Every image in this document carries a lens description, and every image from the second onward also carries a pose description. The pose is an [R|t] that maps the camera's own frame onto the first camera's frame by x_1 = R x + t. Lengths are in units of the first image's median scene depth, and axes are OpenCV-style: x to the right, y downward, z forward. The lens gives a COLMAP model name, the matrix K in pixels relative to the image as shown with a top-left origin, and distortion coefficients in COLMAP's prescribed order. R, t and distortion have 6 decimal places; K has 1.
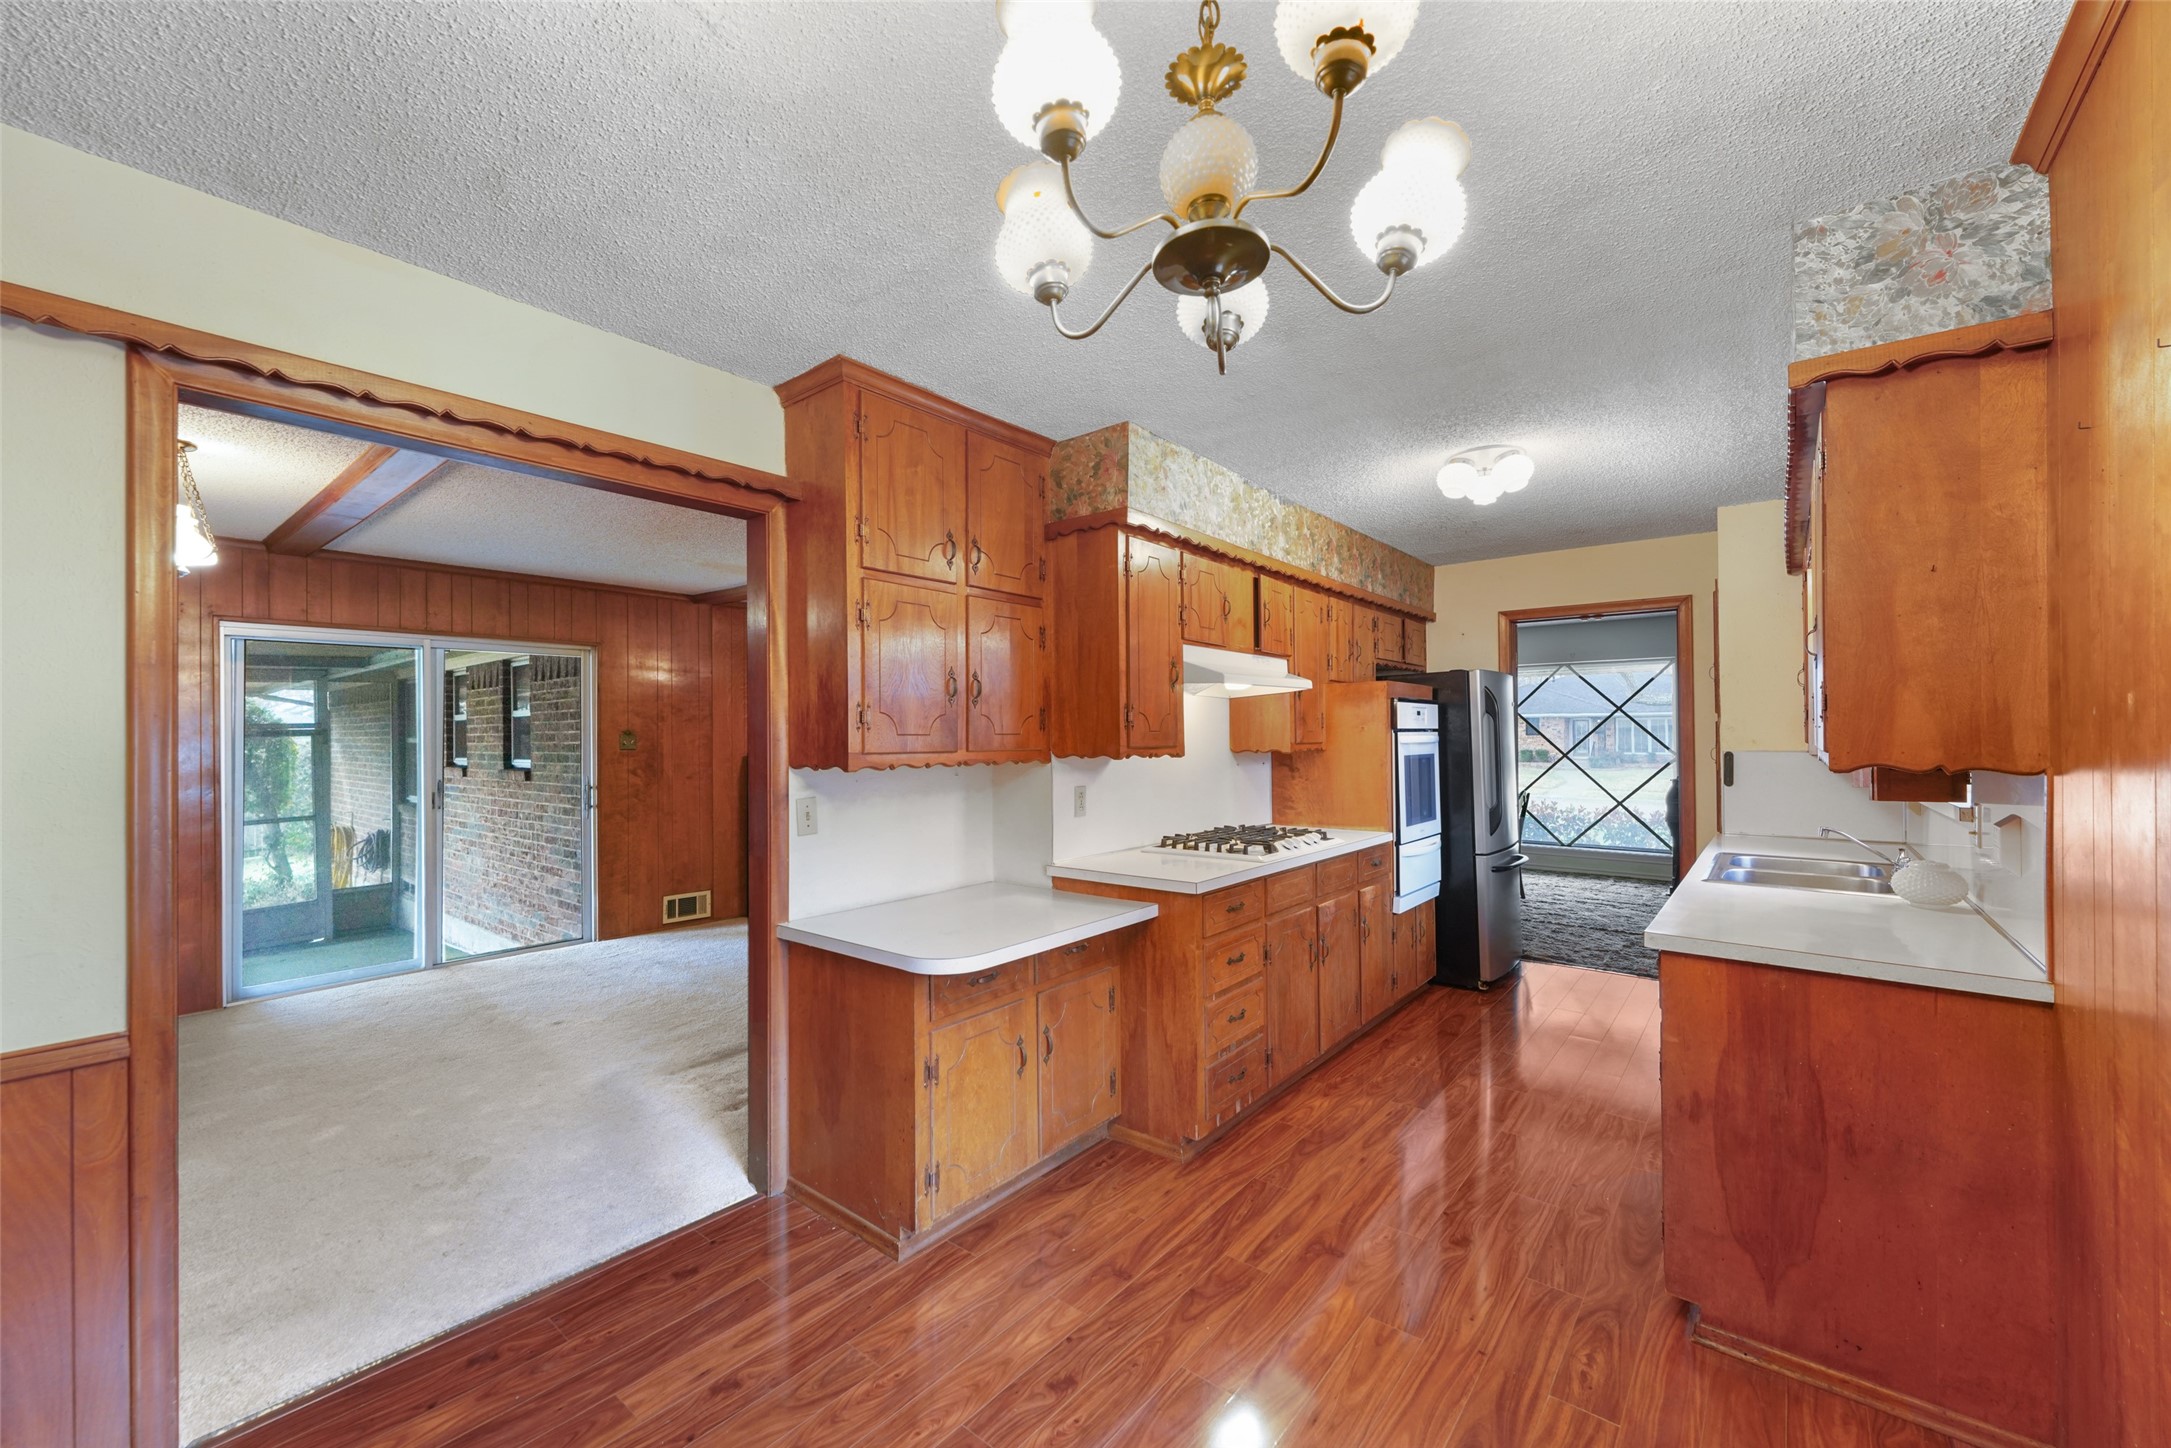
lens RADIAL K [[859.2, 0, 1073.6], [0, 859.2, 727.8], [0, 0, 1]] dist [0.014179, -0.002813]
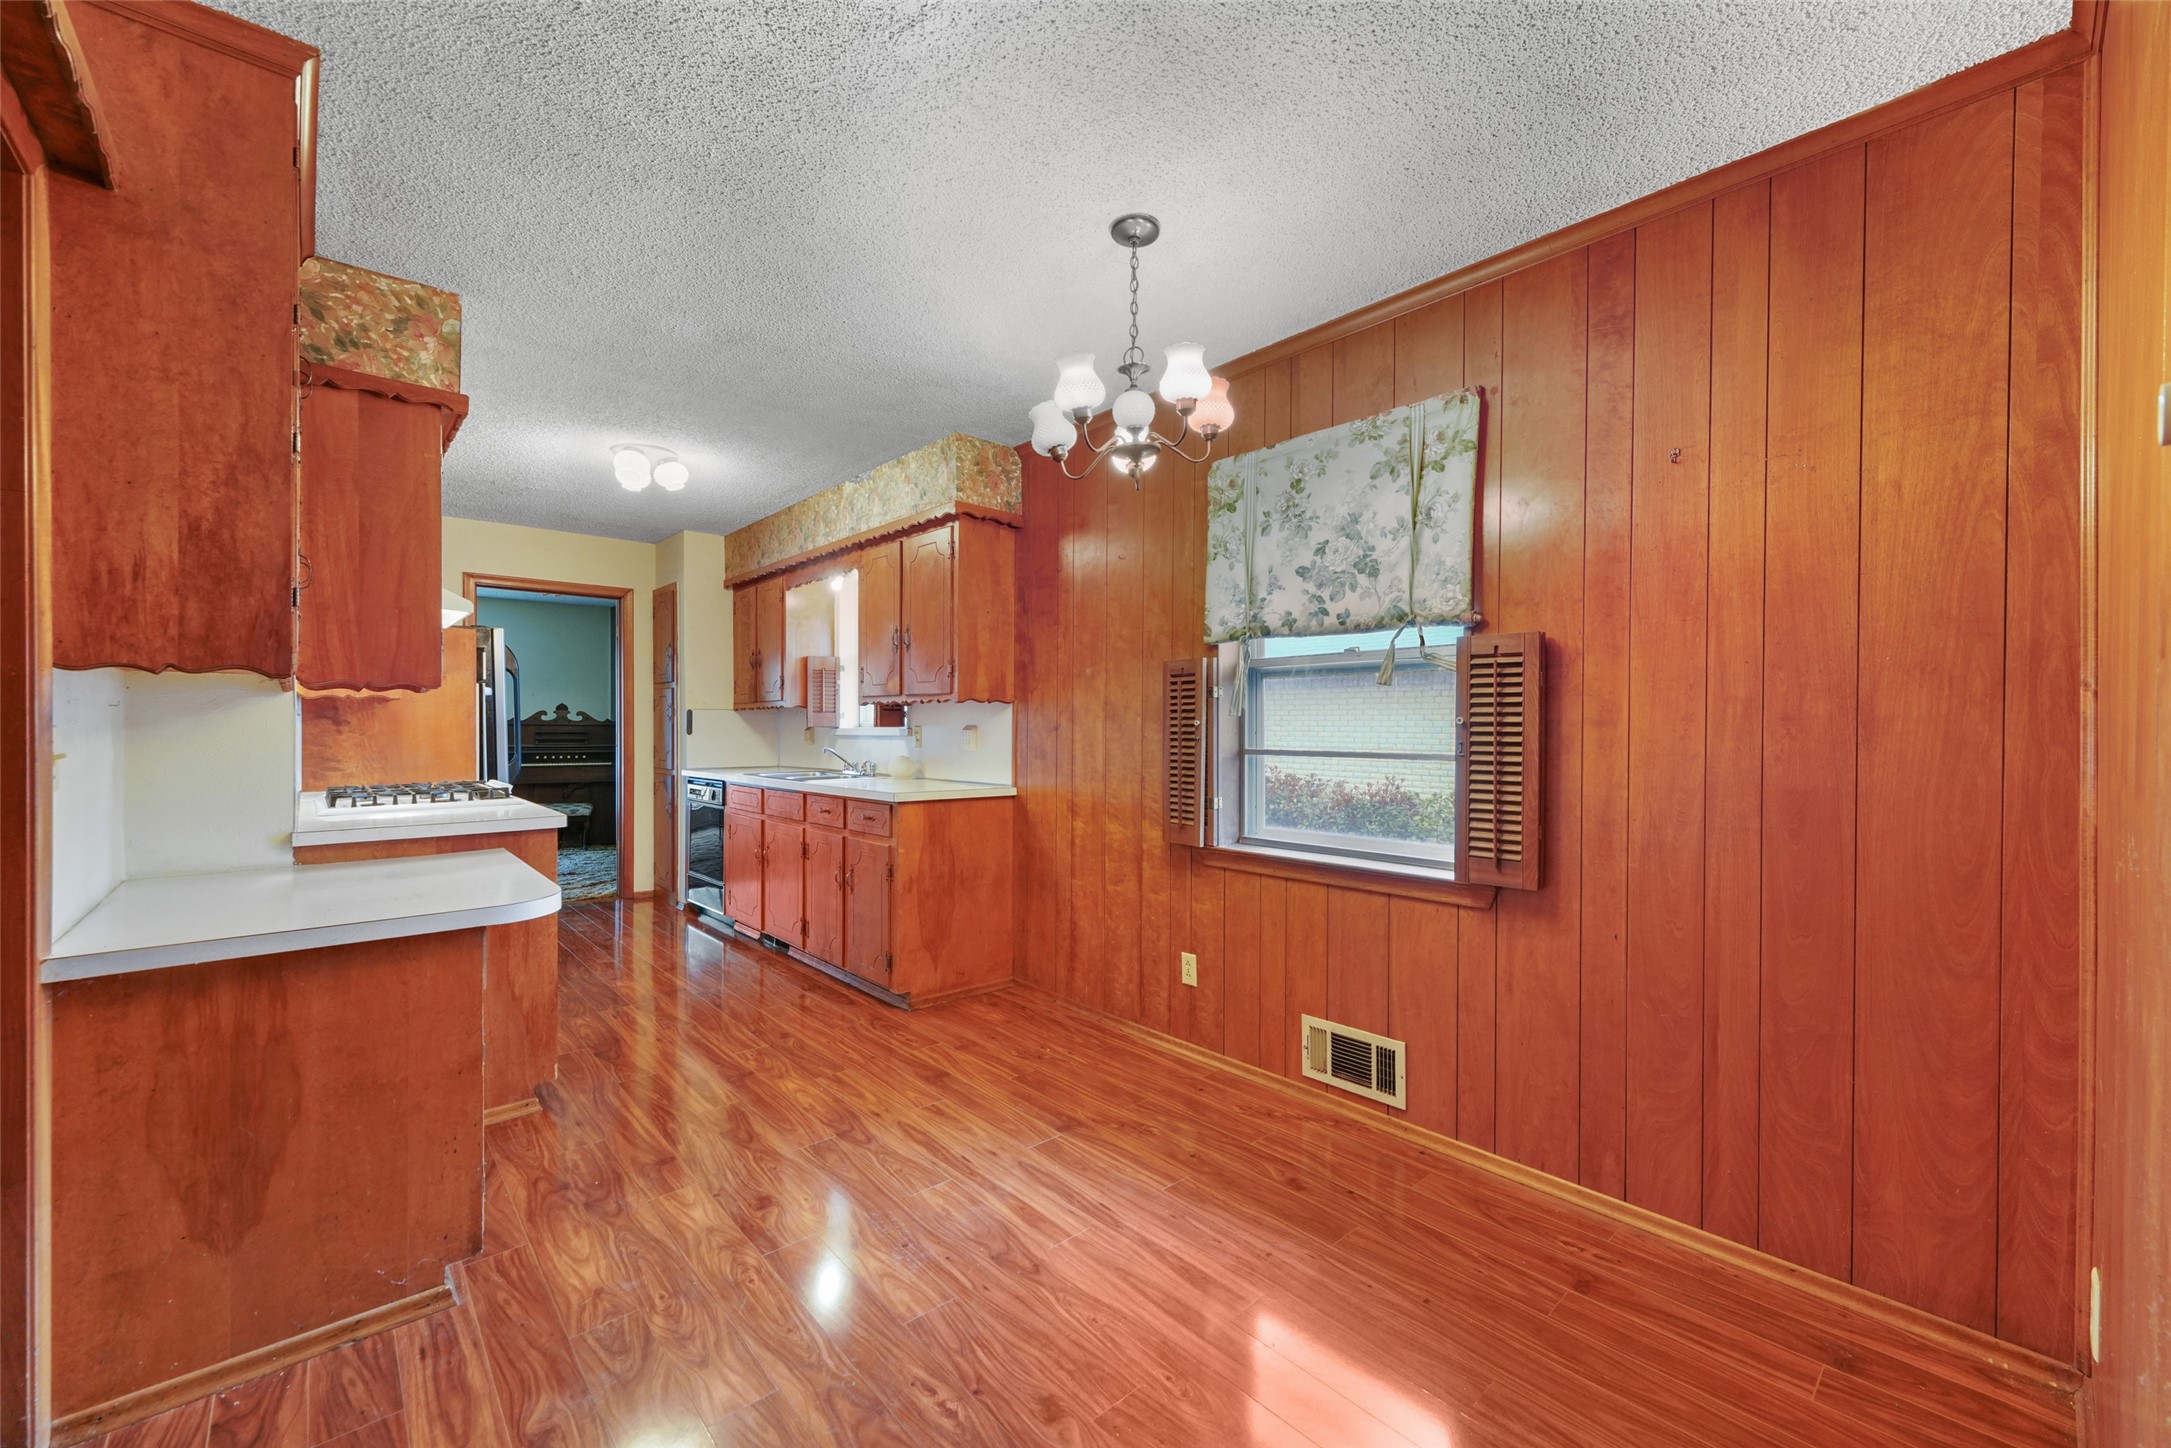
lens RADIAL K [[859.2, 0, 1069.9], [0, 859.2, 725.6], [0, 0, 1]] dist [0.014179, -0.002813]
pose [[0.159298, 0.004206, 0.987222, -0.325869], [-0.011337, 0.999933, -0.002431, 0.032351], [-0.987165, -0.010805, 0.159335, 0.120674]]
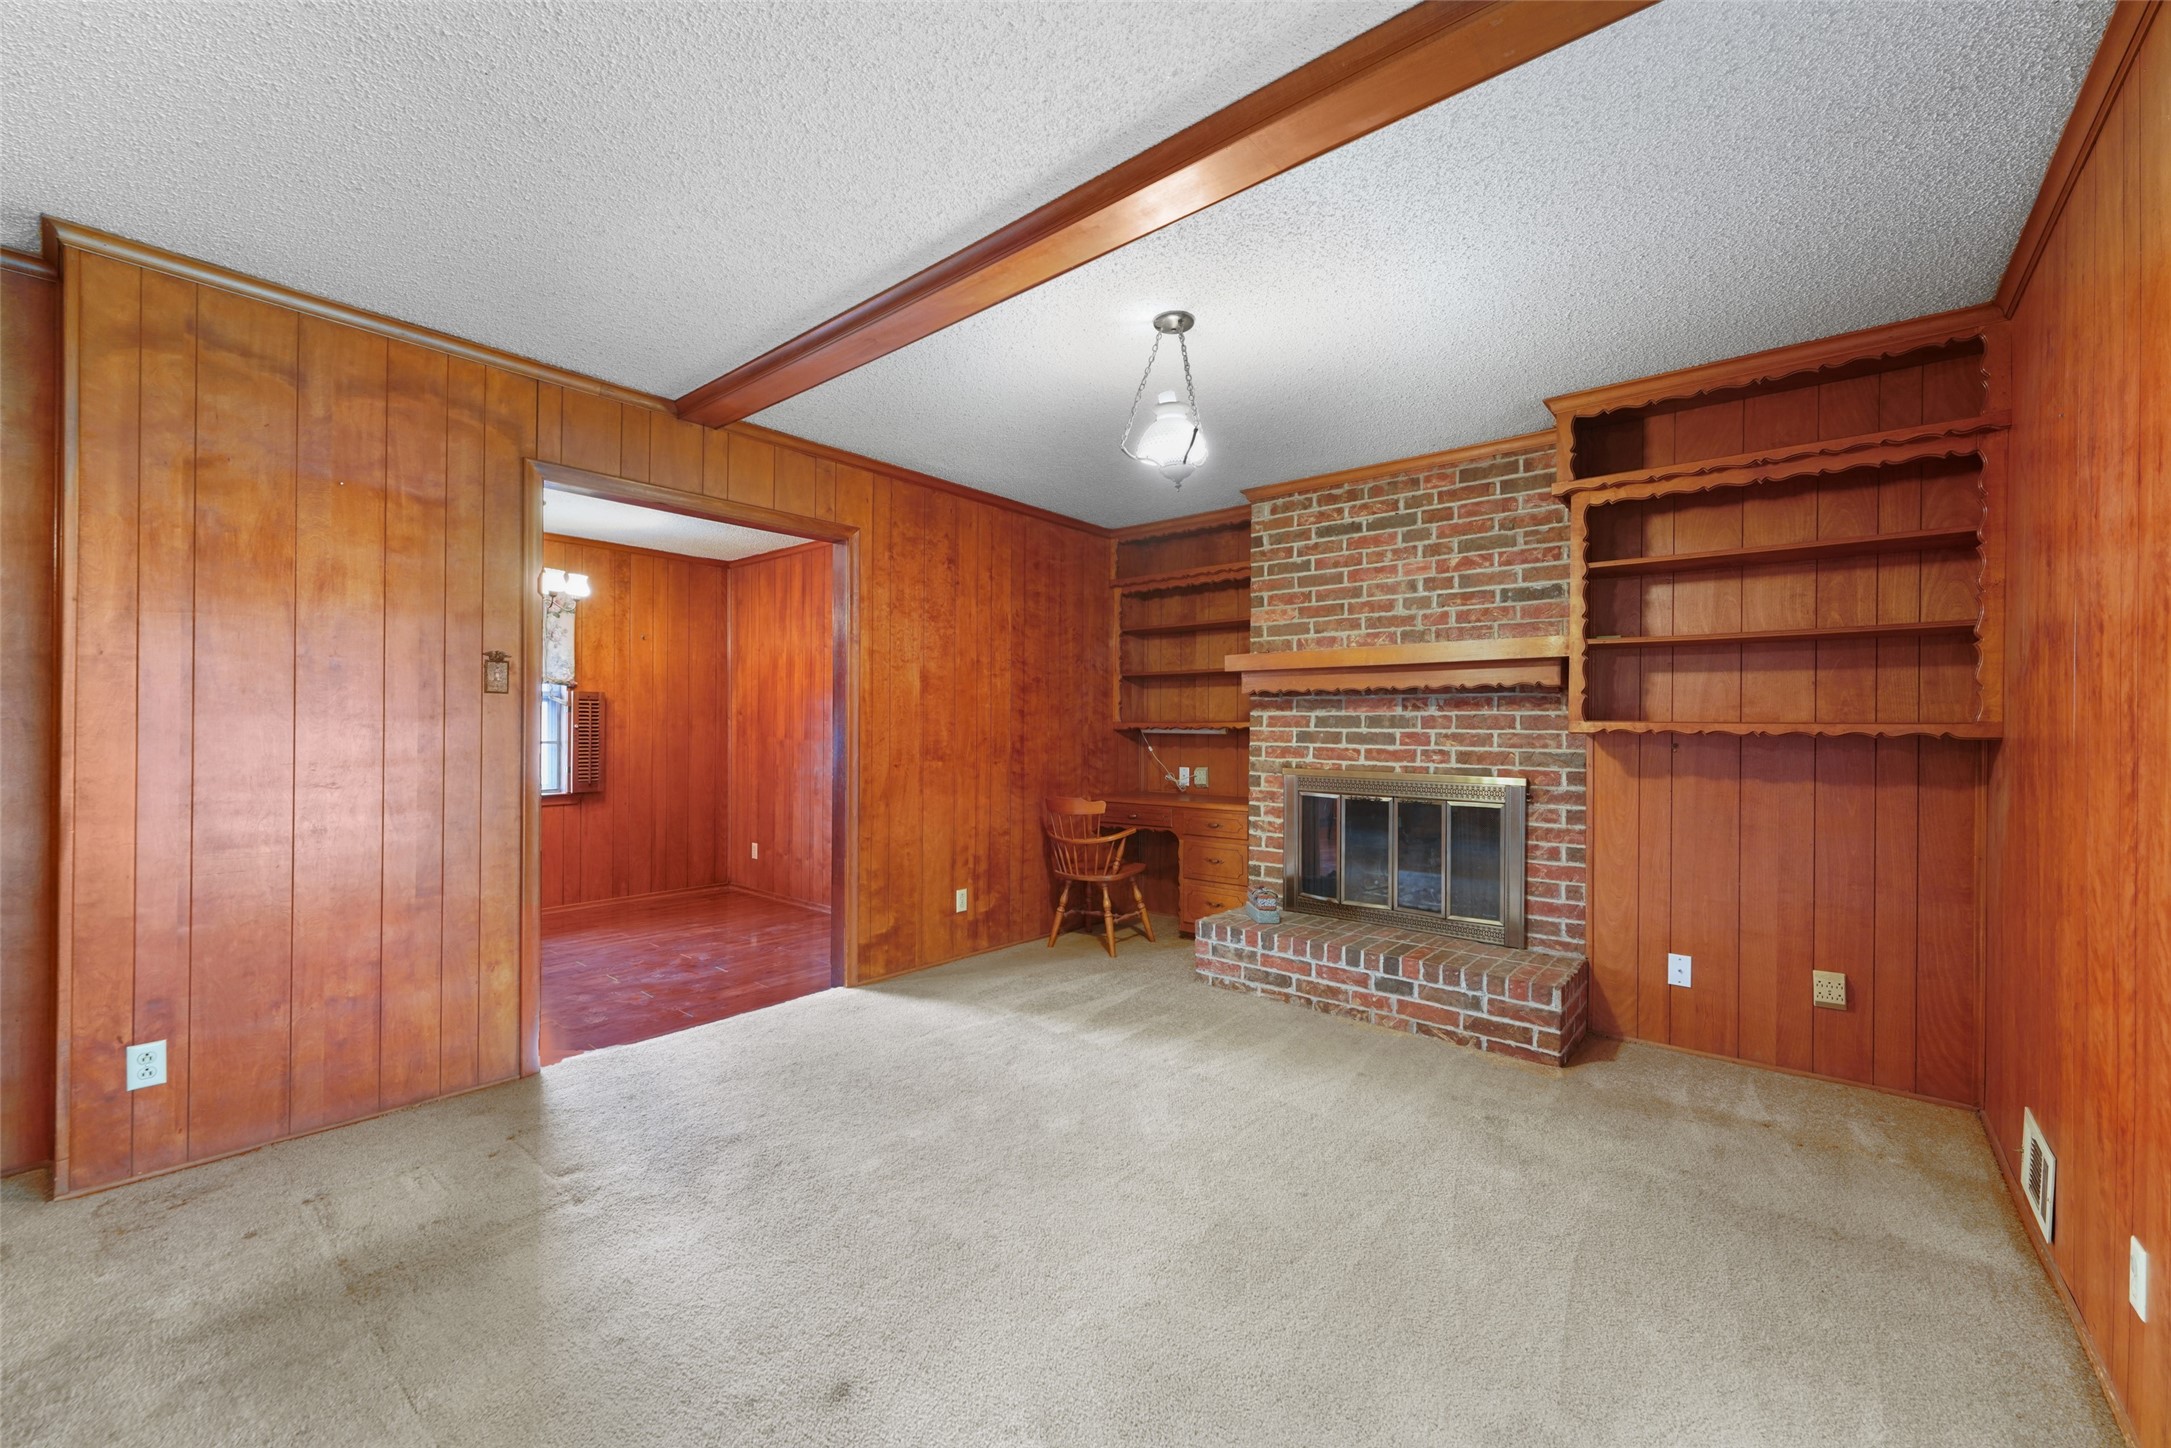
lens RADIAL K [[859.2, 0, 1073.4], [0, 859.2, 727.1], [0, 0, 1]] dist [0.014179, -0.002813]
pose [[-0.999892, 0.001561, 0.014590, -0.463625], [0.001376, 0.999918, -0.012721, 0.040377], [-0.014609, -0.012699, -0.999813, 0.906013]]
